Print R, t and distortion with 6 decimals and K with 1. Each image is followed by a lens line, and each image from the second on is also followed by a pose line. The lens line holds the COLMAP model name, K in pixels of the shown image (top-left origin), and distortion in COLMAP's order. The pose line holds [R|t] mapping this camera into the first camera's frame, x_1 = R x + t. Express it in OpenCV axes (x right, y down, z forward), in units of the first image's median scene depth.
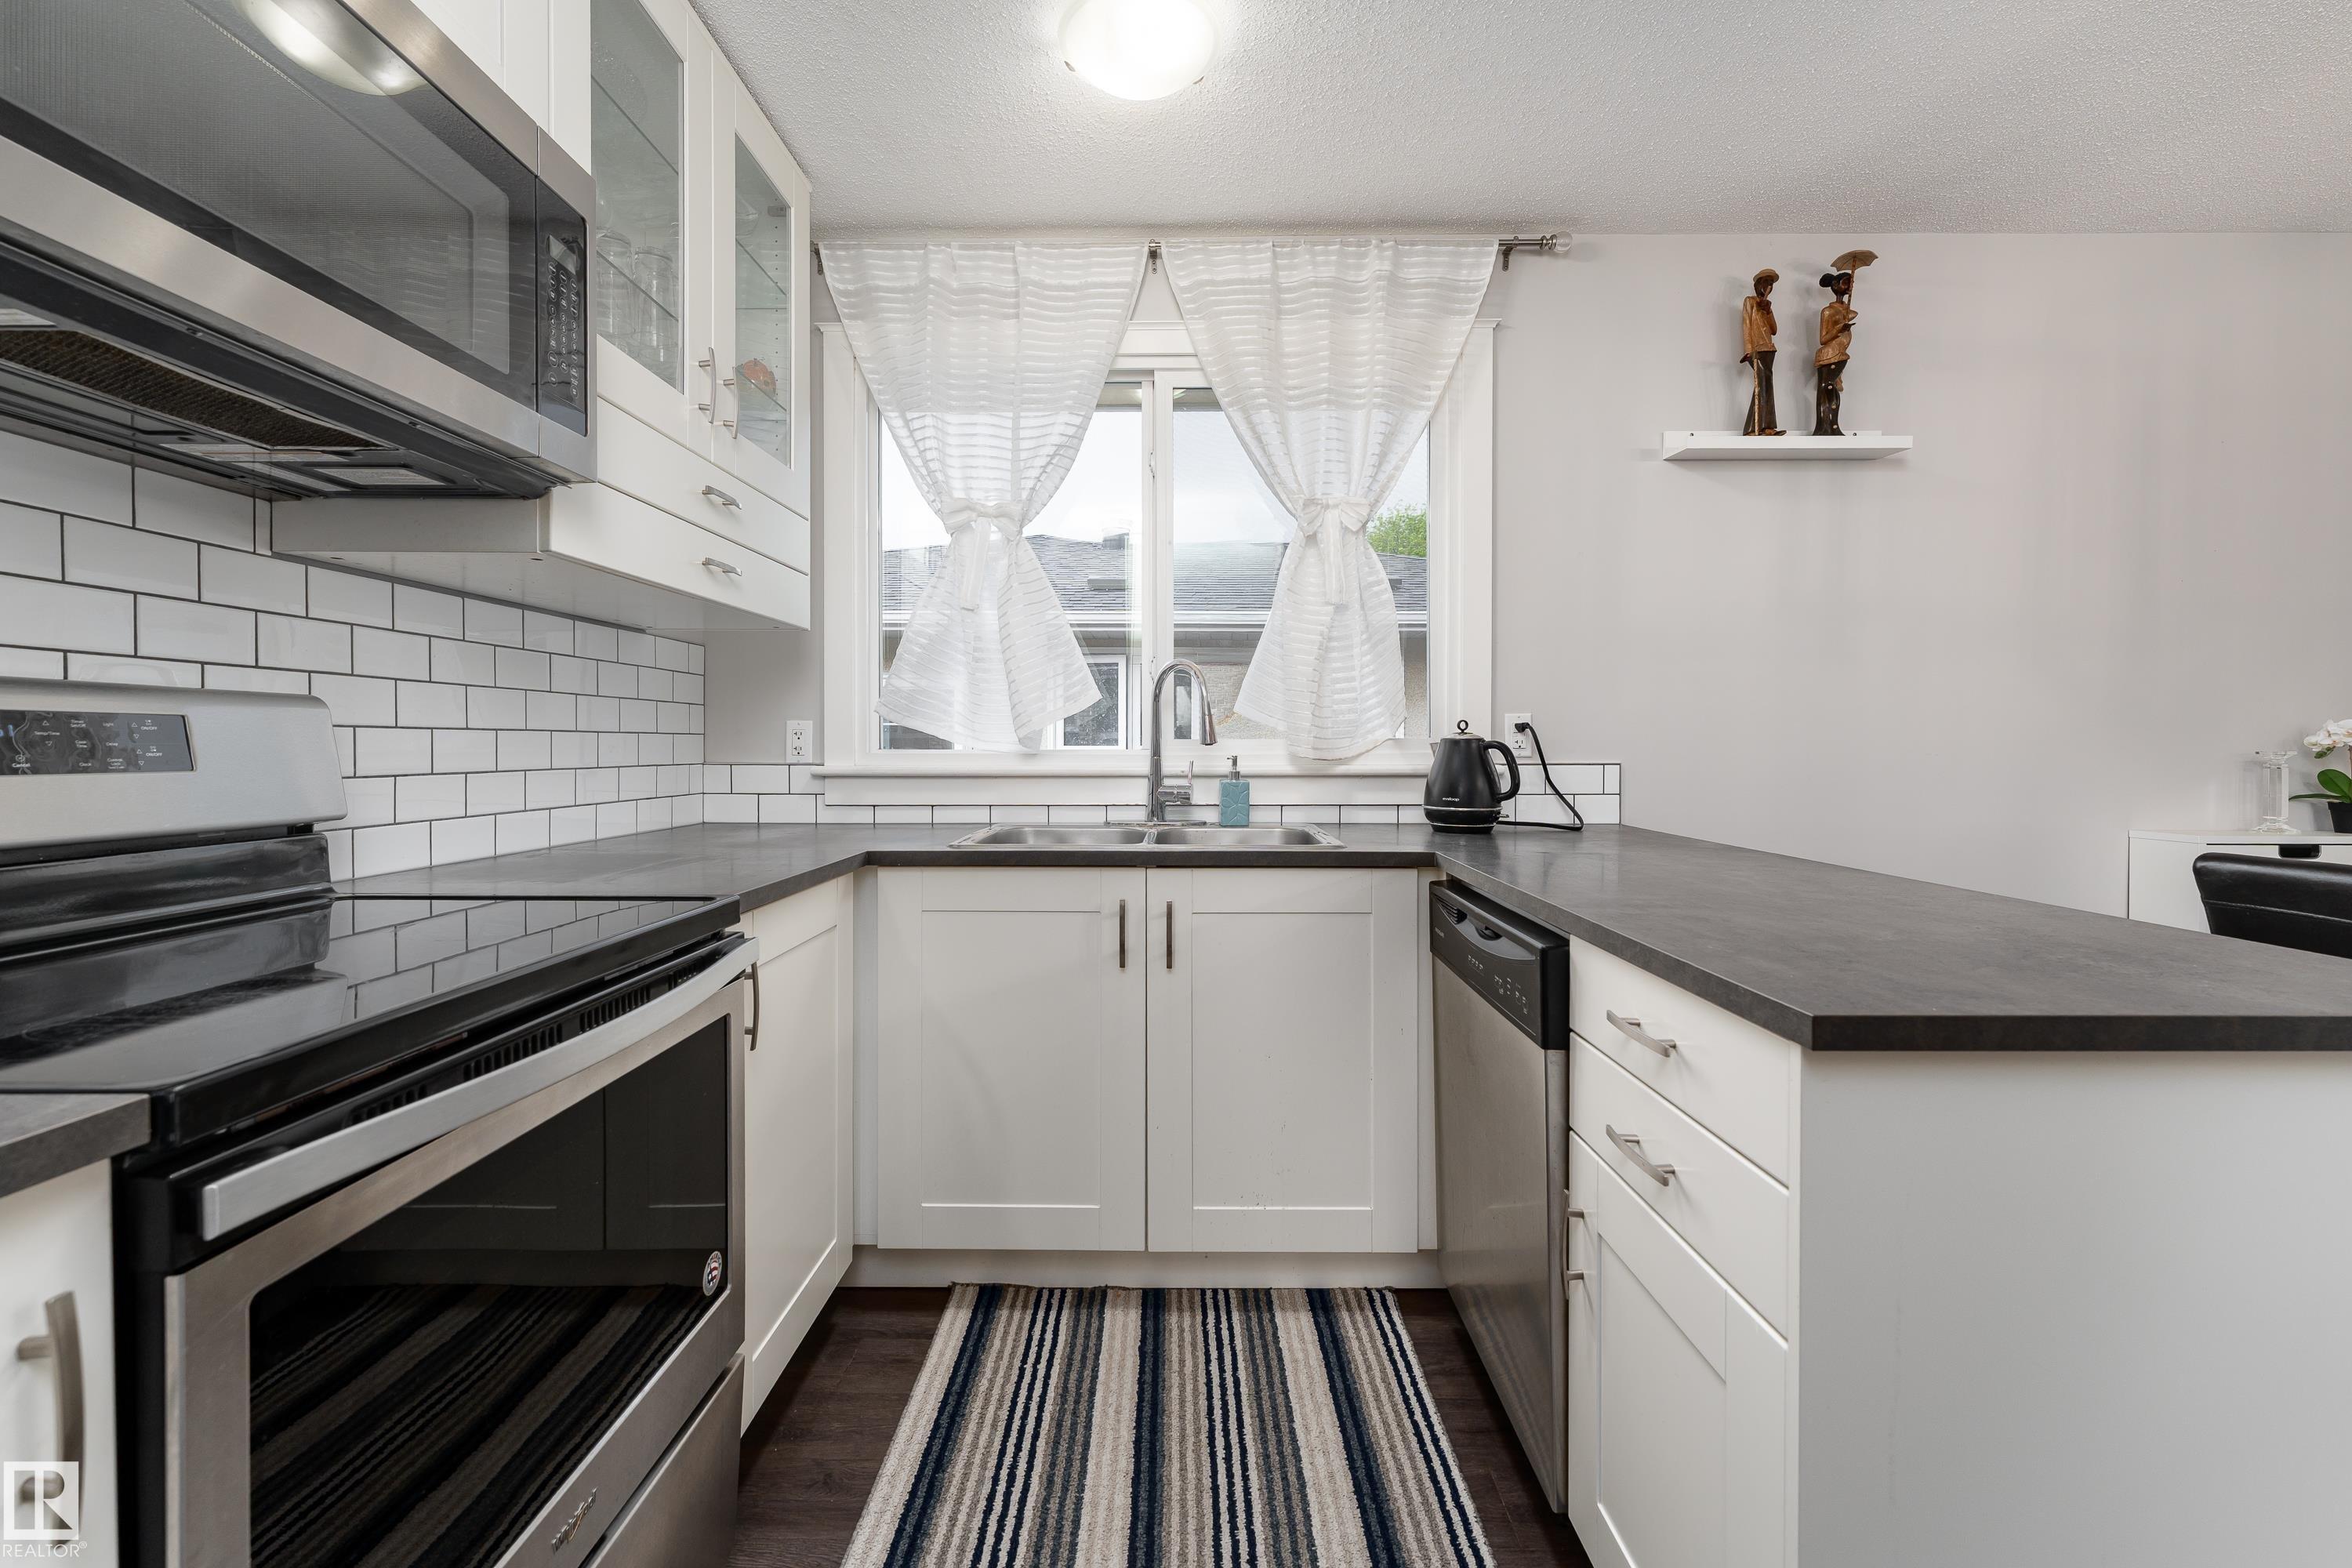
lens RADIAL K [[960.9, 0, 1180.7], [0, 960.9, 757.3], [0, 0, 1]] dist [0.000693, -0.000233]
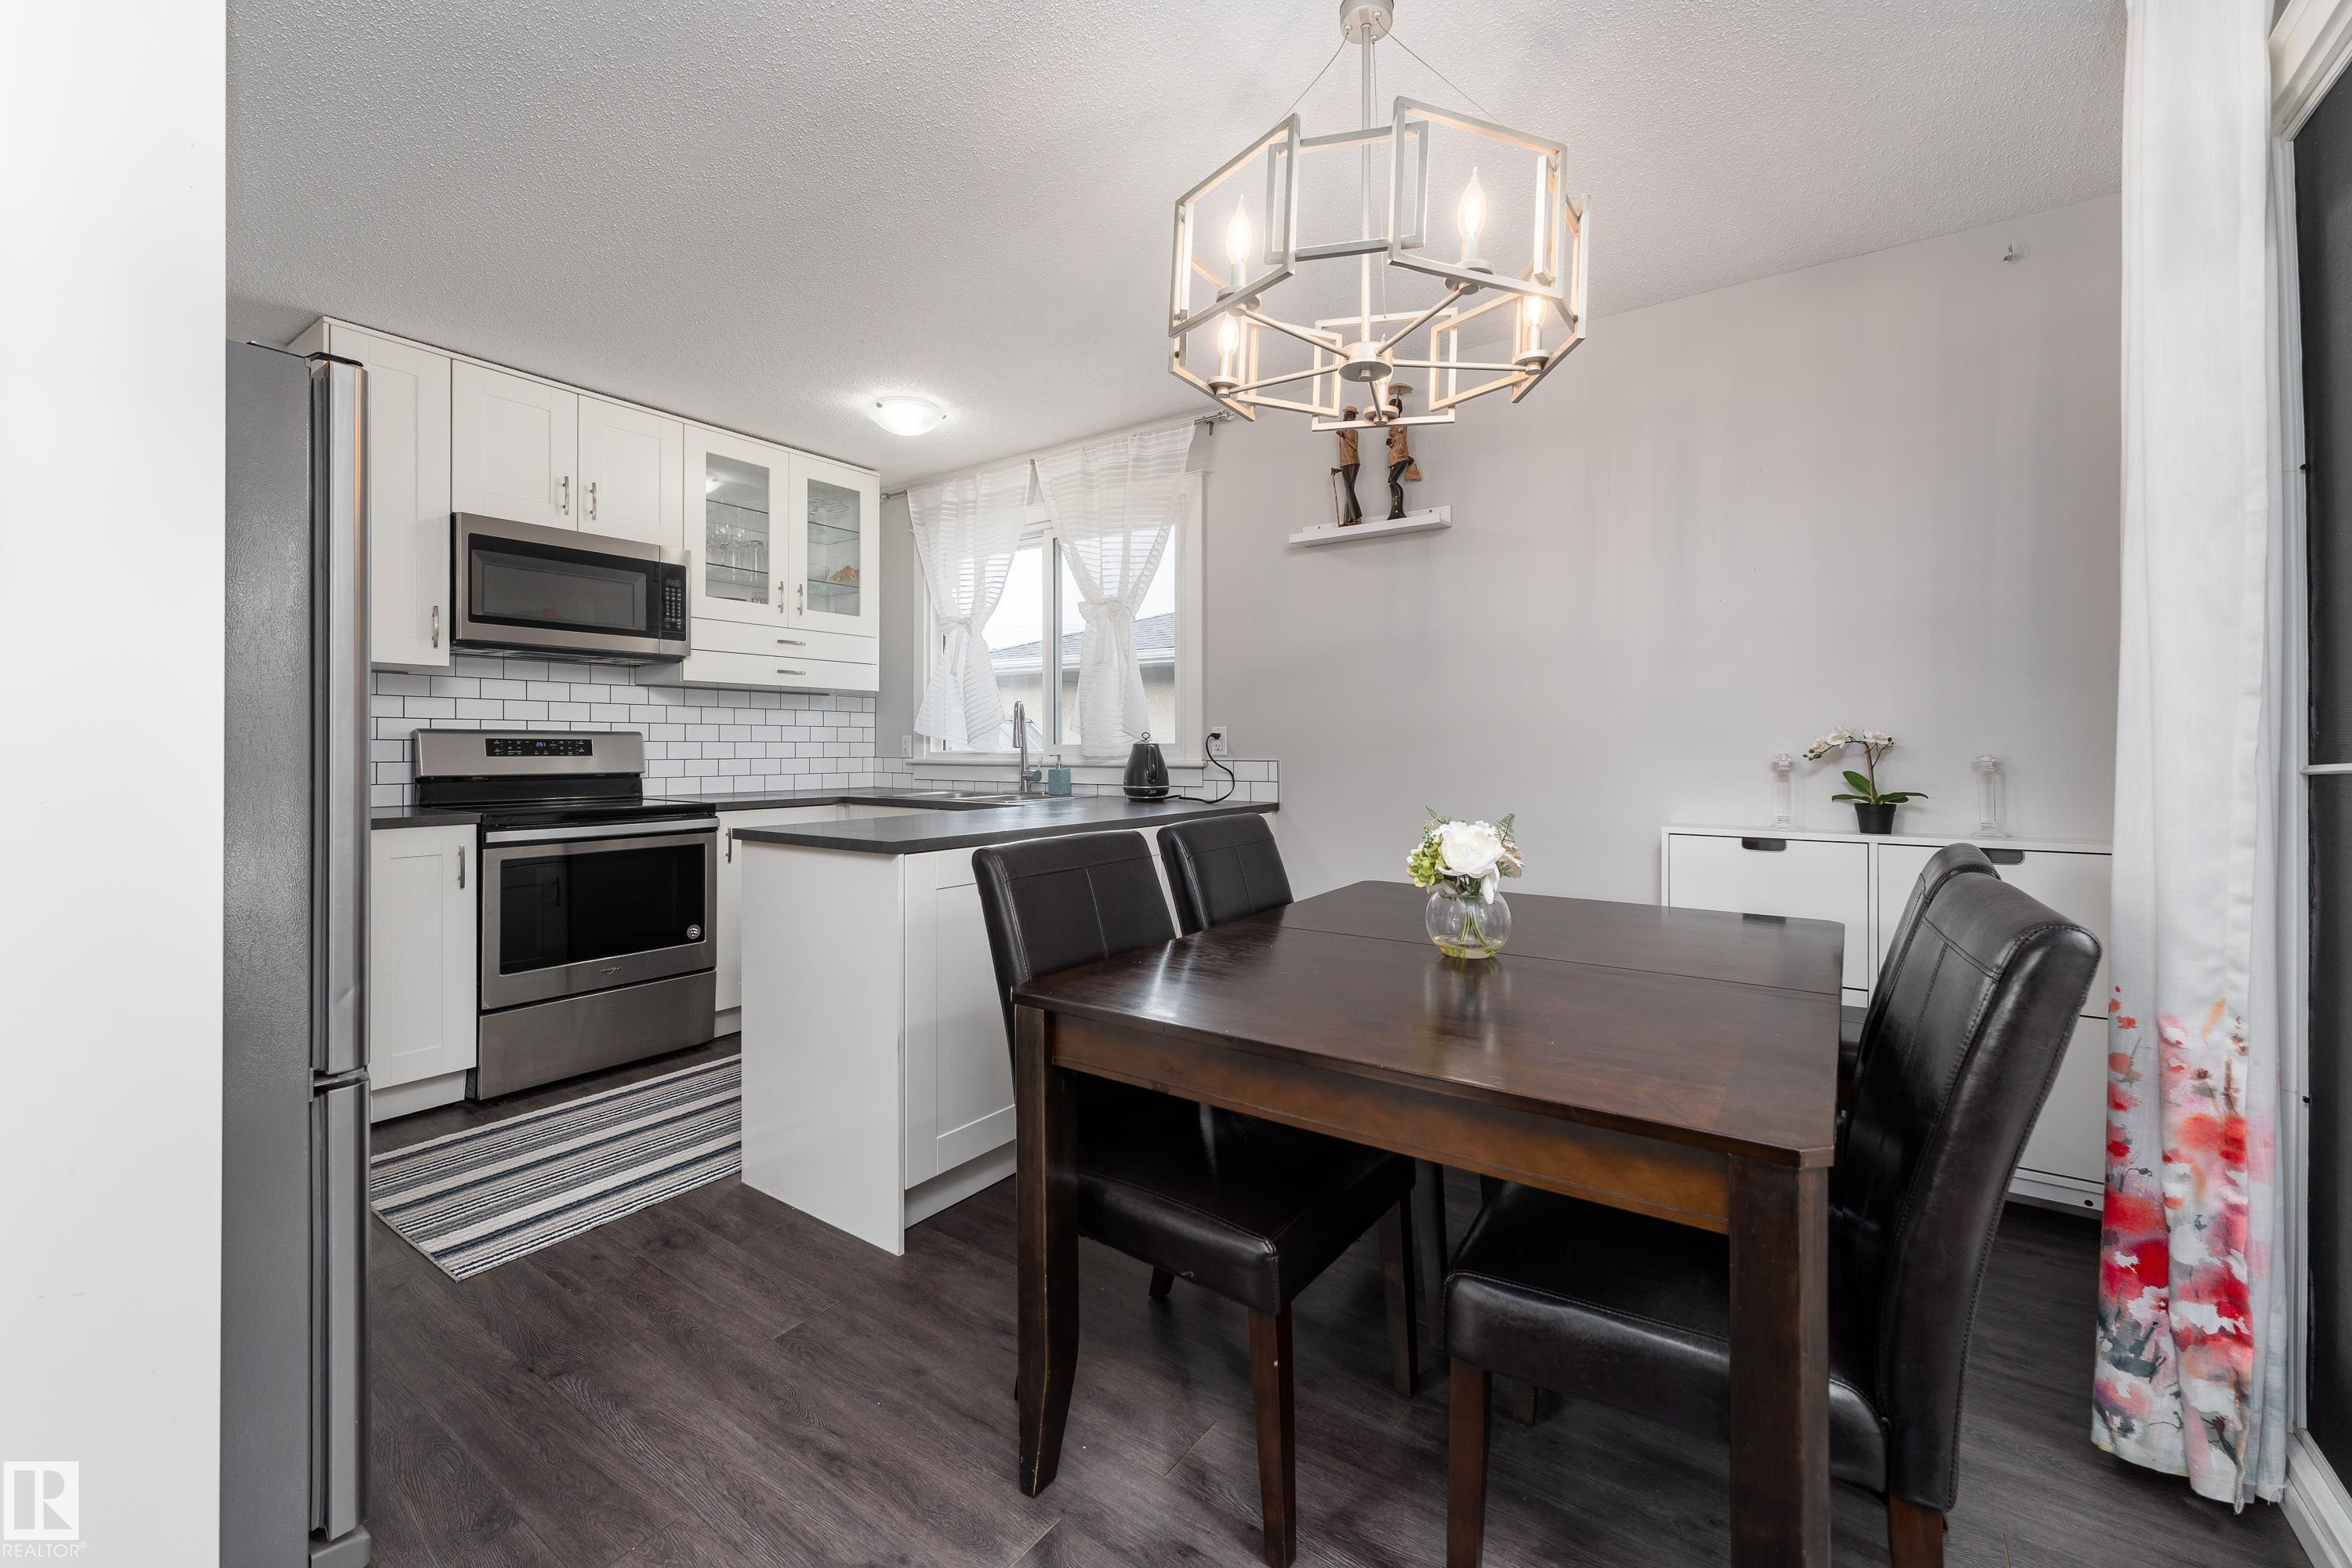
lens RADIAL K [[960.9, 0, 1175.9], [0, 960.9, 742.4], [0, 0, 1]] dist [0.000693, -0.000233]
pose [[0.817213, -0.002191, -0.576332, 1.222366], [-0.006875, 0.999885, -0.013550, -0.000639], [0.576295, 0.015036, 0.817103, -0.276726]]
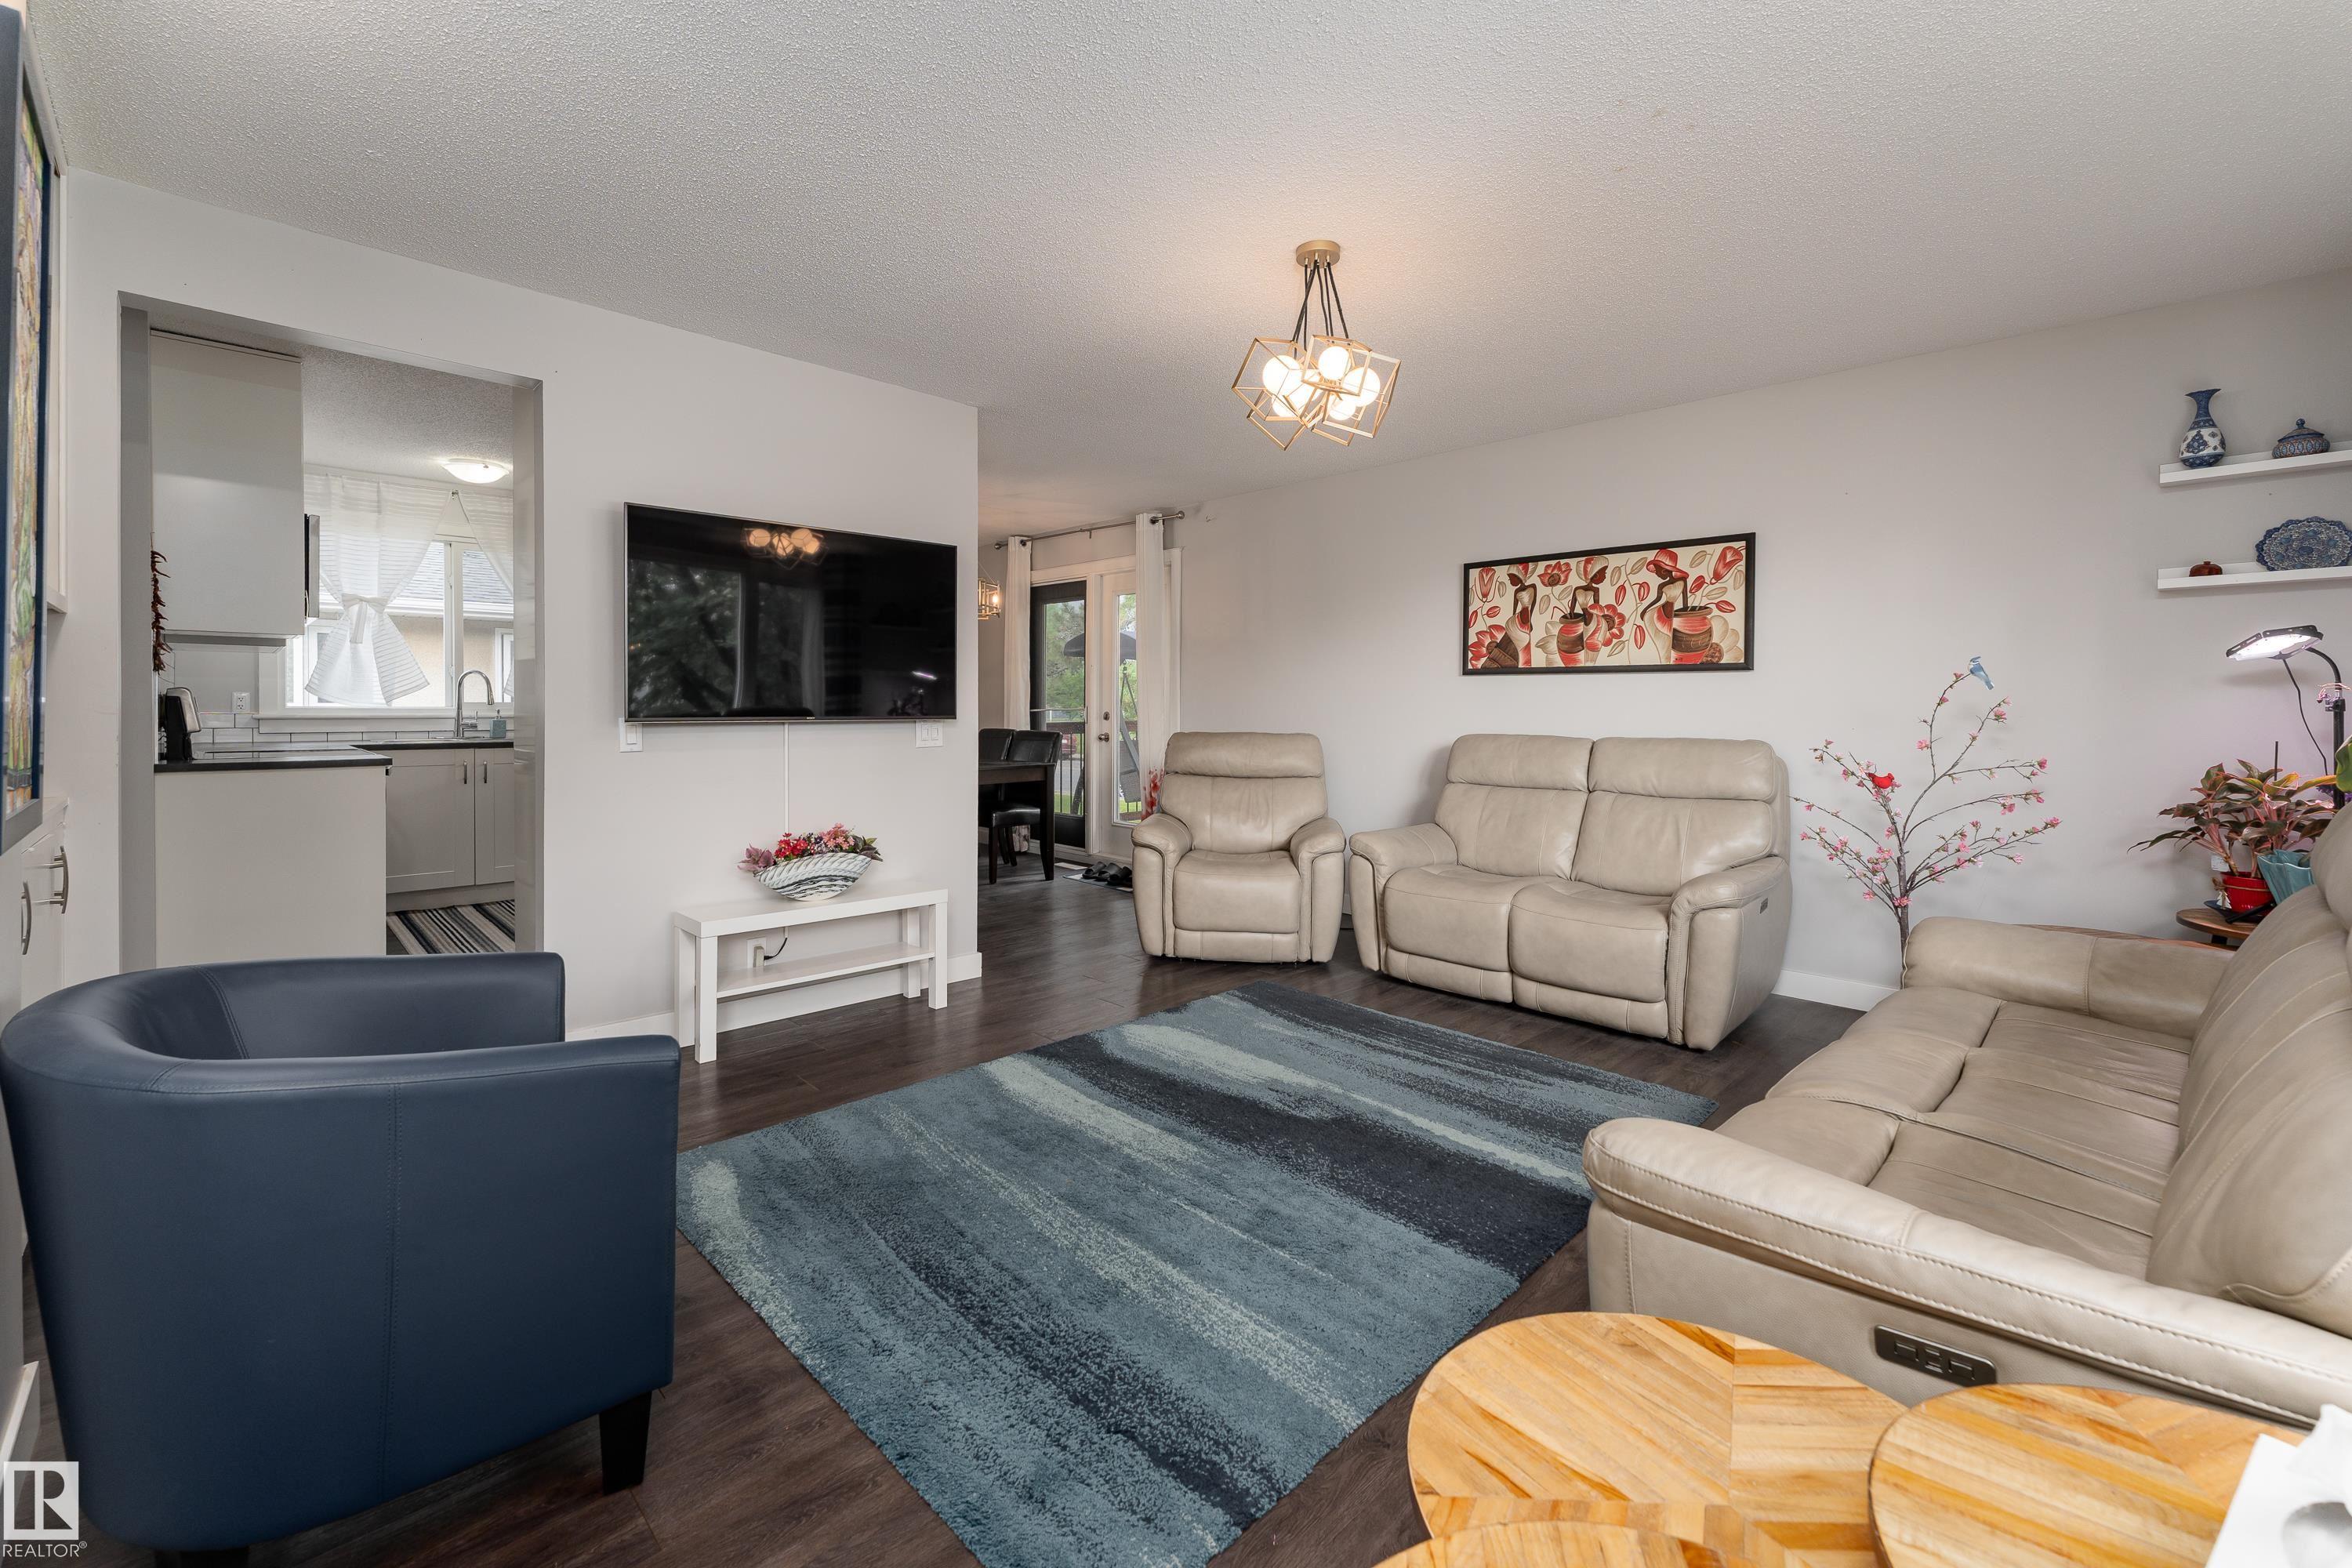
lens RADIAL K [[960.9, 0, 1147.1], [0, 960.9, 715.8], [0, 0, 1]] dist [0.000693, -0.000233]
pose [[0.714367, -0.005293, 0.699751, -0.475912], [0.003027, 0.999985, 0.004474, 0.009107], [-0.699765, -0.001078, 0.714373, -1.894380]]
